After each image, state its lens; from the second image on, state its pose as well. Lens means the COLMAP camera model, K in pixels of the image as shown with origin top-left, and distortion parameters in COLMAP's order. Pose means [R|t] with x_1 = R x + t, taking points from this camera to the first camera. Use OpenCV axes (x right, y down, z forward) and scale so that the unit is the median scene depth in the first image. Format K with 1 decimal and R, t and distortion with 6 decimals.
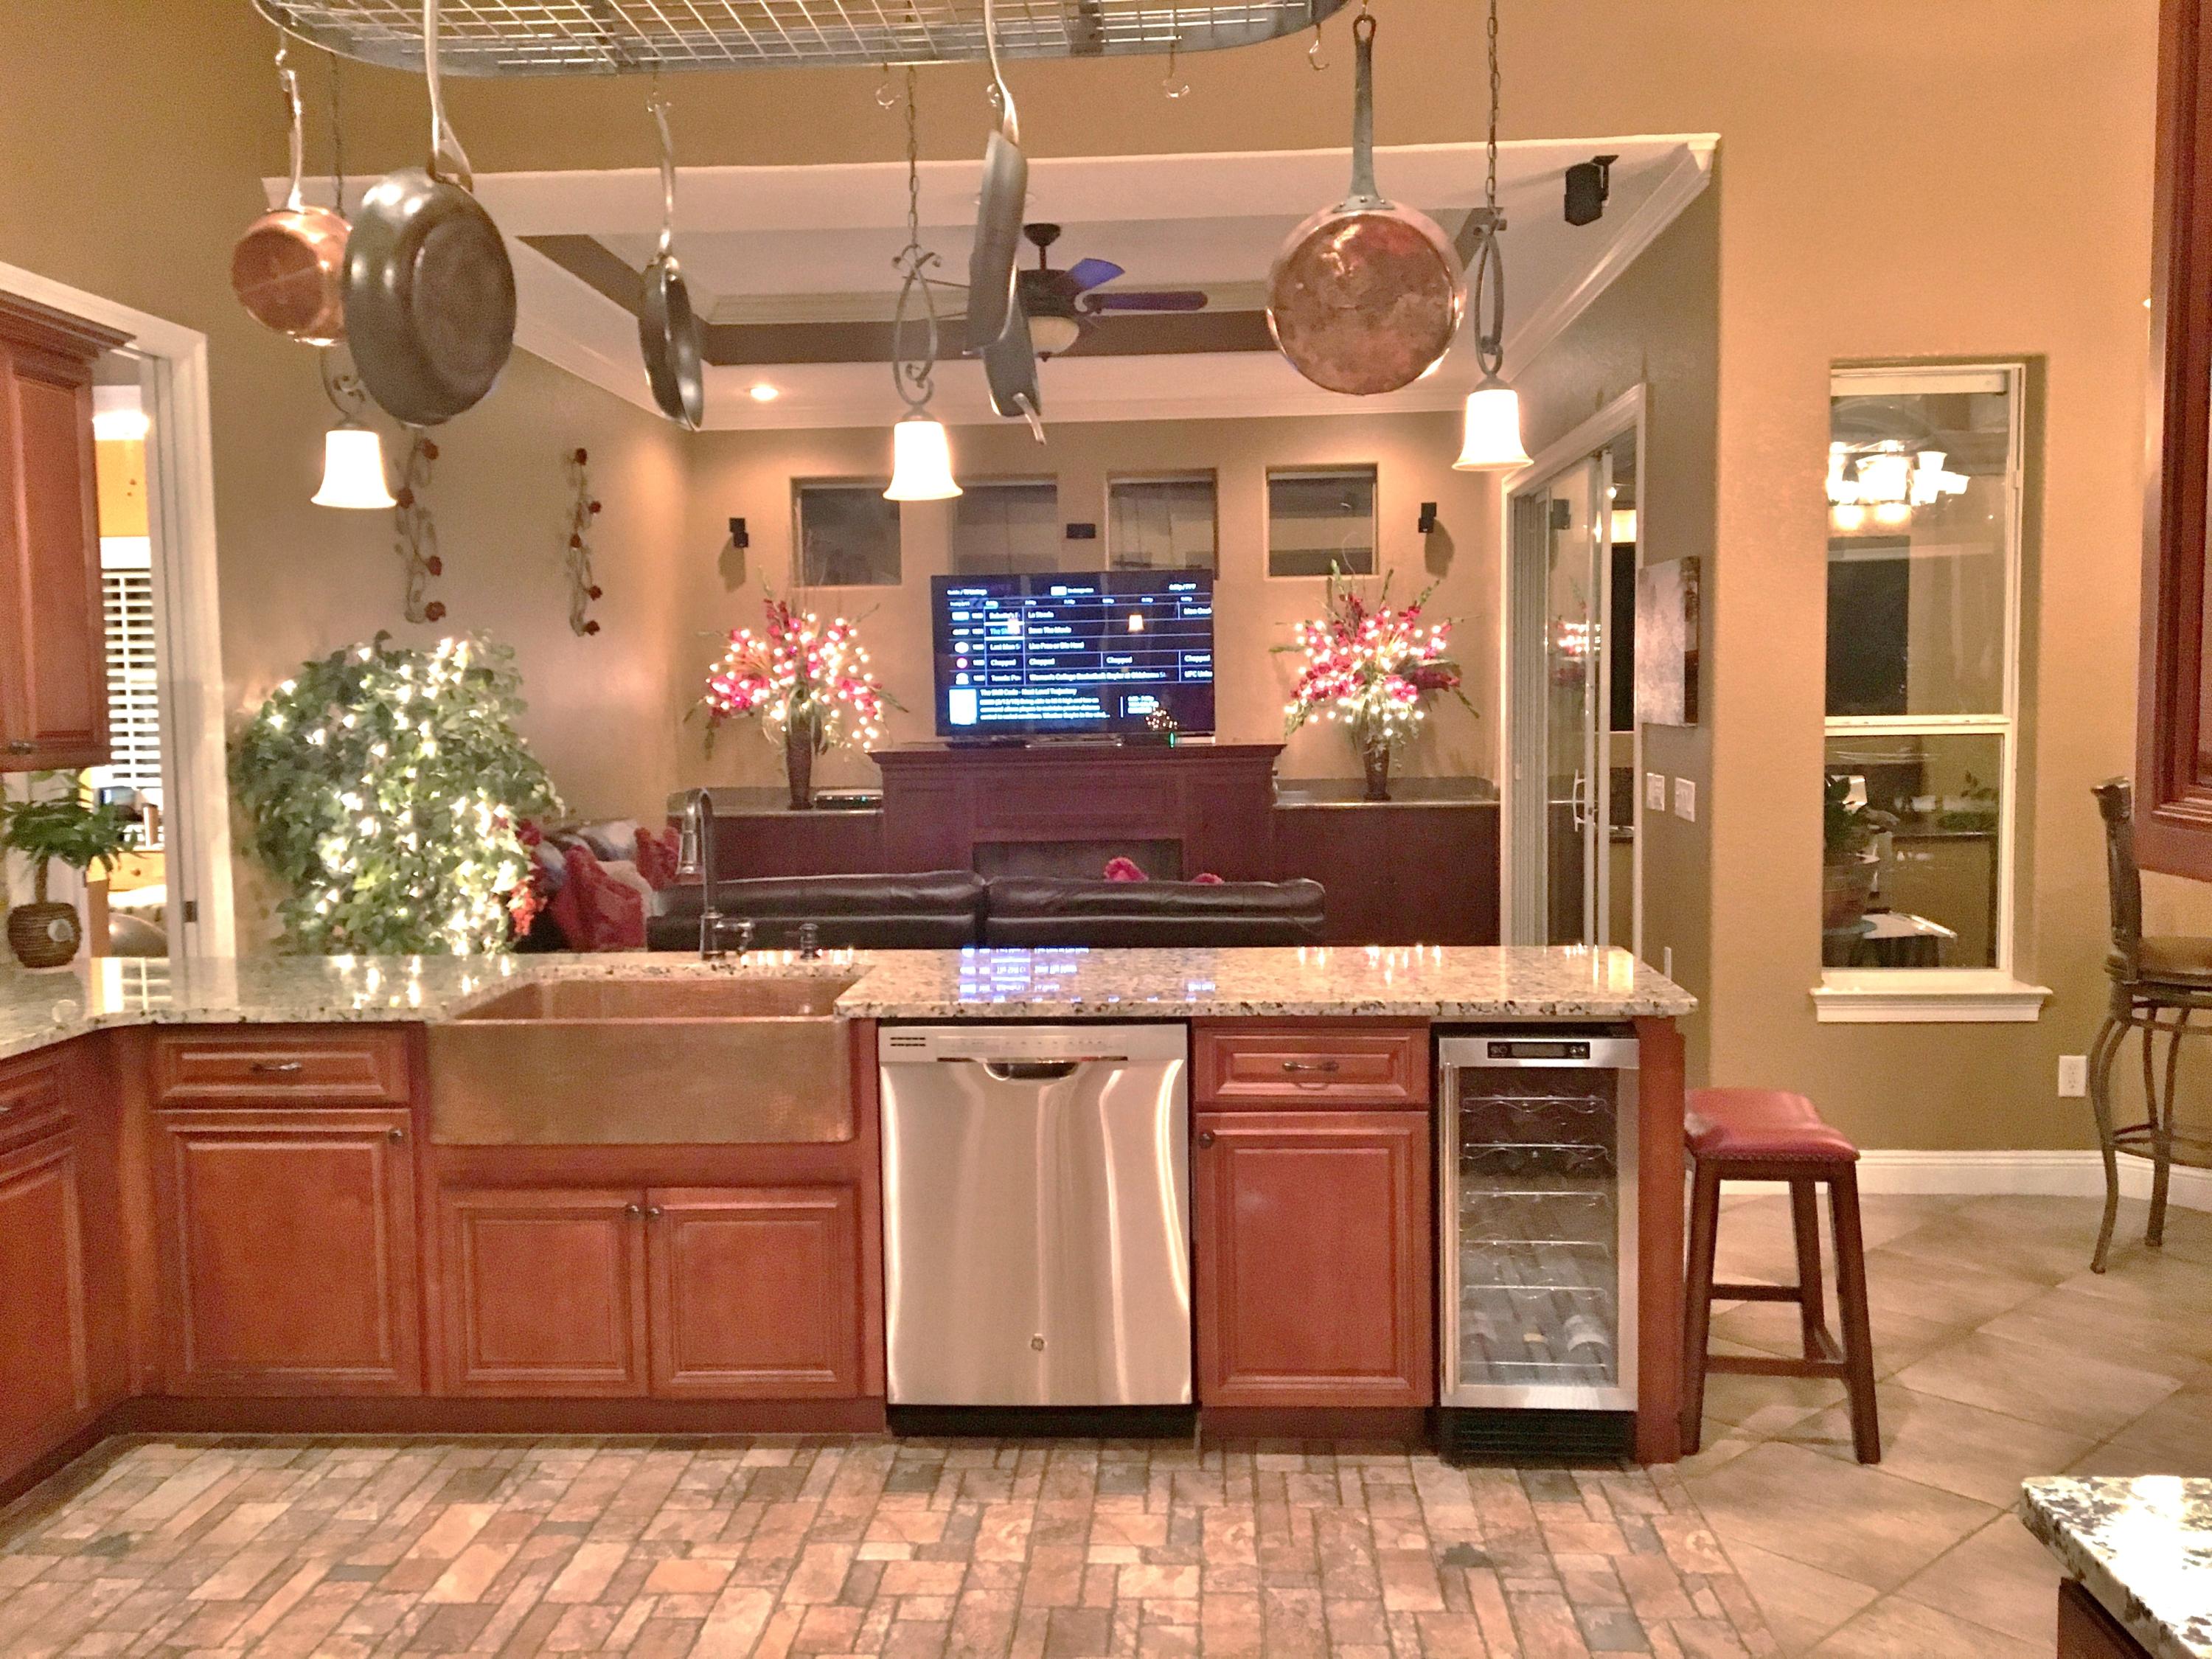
lens RADIAL K [[1852.5, 0, 1097.1], [0, 1852.5, 829.9], [0, 0, 1]] dist [0.100655, -0.120651]
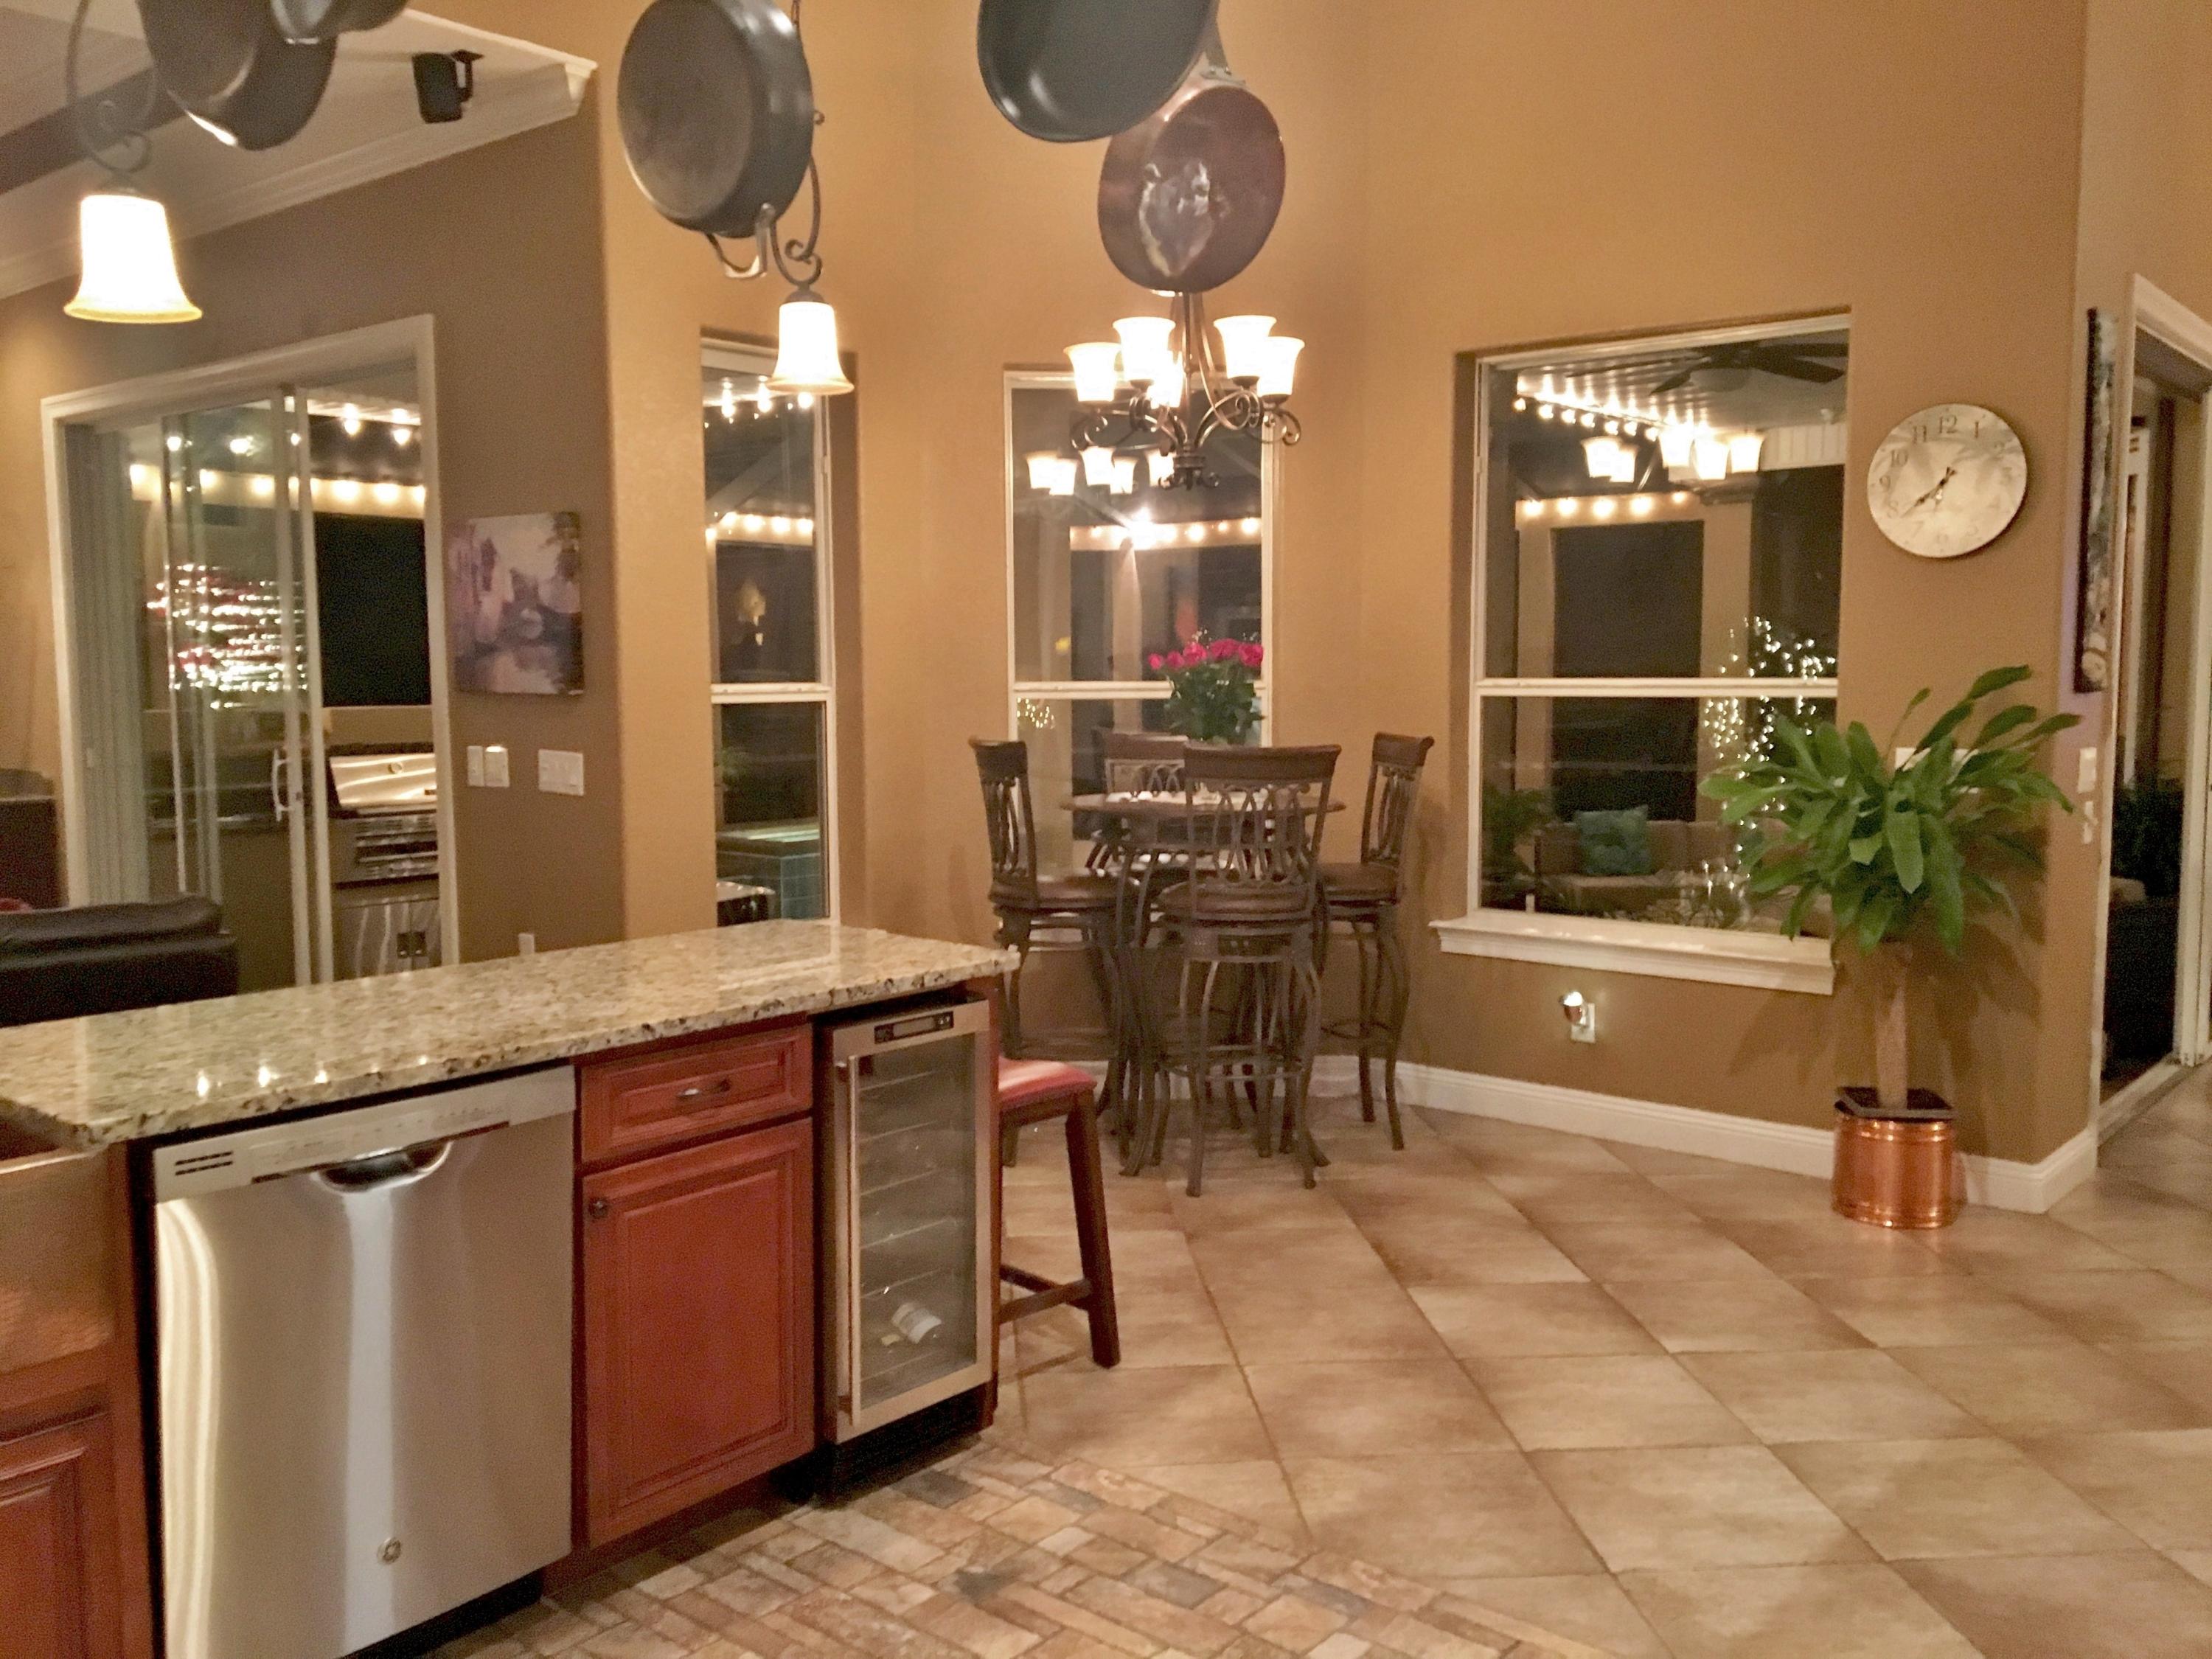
lens RADIAL K [[1852.5, 0, 1097.1], [0, 1852.5, 829.9], [0, 0, 1]] dist [0.100655, -0.120651]
pose [[0.607606, -0.060797, 0.791908, -0.426911], [0.056703, 0.997842, 0.033101, -0.005749], [-0.792212, 0.024791, 0.609743, 0.351879]]
